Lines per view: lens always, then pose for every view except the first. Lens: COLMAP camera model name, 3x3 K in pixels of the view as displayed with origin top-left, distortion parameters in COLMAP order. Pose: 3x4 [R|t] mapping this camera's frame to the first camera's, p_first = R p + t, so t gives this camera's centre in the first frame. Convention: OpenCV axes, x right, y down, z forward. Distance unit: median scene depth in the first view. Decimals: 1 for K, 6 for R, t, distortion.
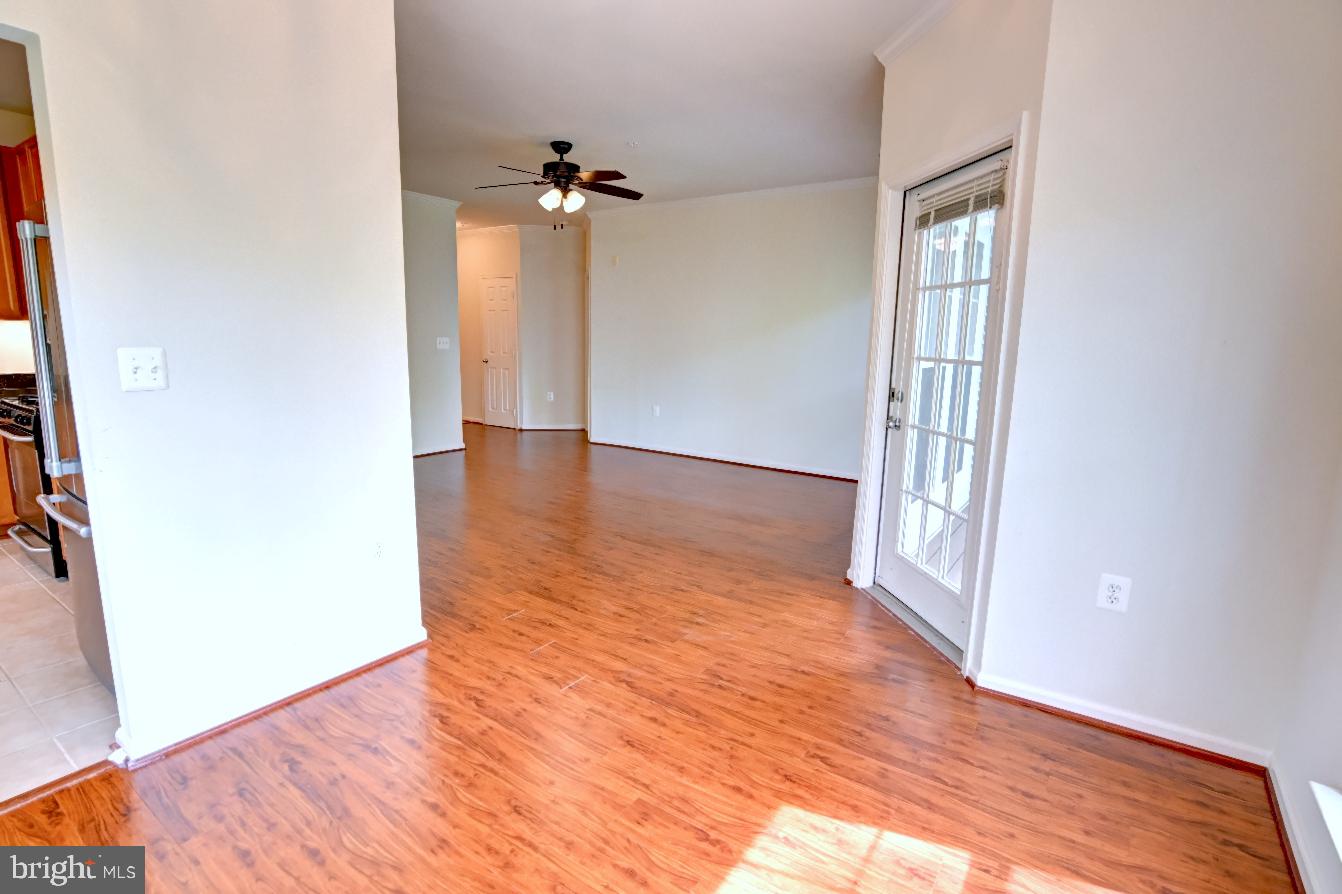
lens RADIAL K [[652.3, 0, 665.5], [0, 652.3, 443.3], [0, 0, 1]] dist [-0.026325, 0.008391]
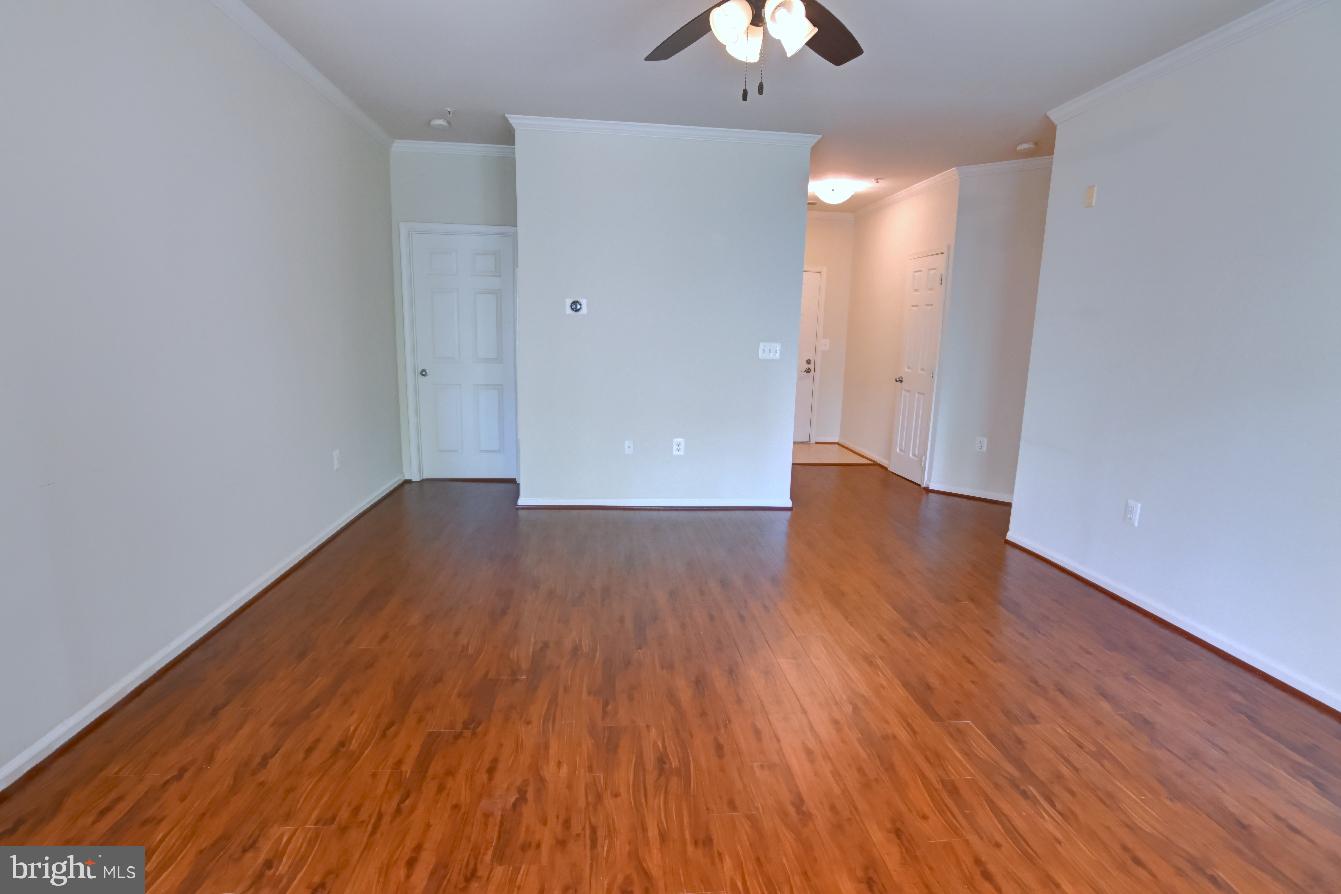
lens RADIAL K [[651.8, 0, 656.8], [0, 651.8, 447.8], [0, 0, 1]] dist [-0.026325, 0.008391]
pose [[0.644522, 0.135280, -0.752523, 0.158179], [-0.139768, 0.988485, 0.057990, -0.113844], [0.751703, 0.067803, 0.656008, 0.694334]]
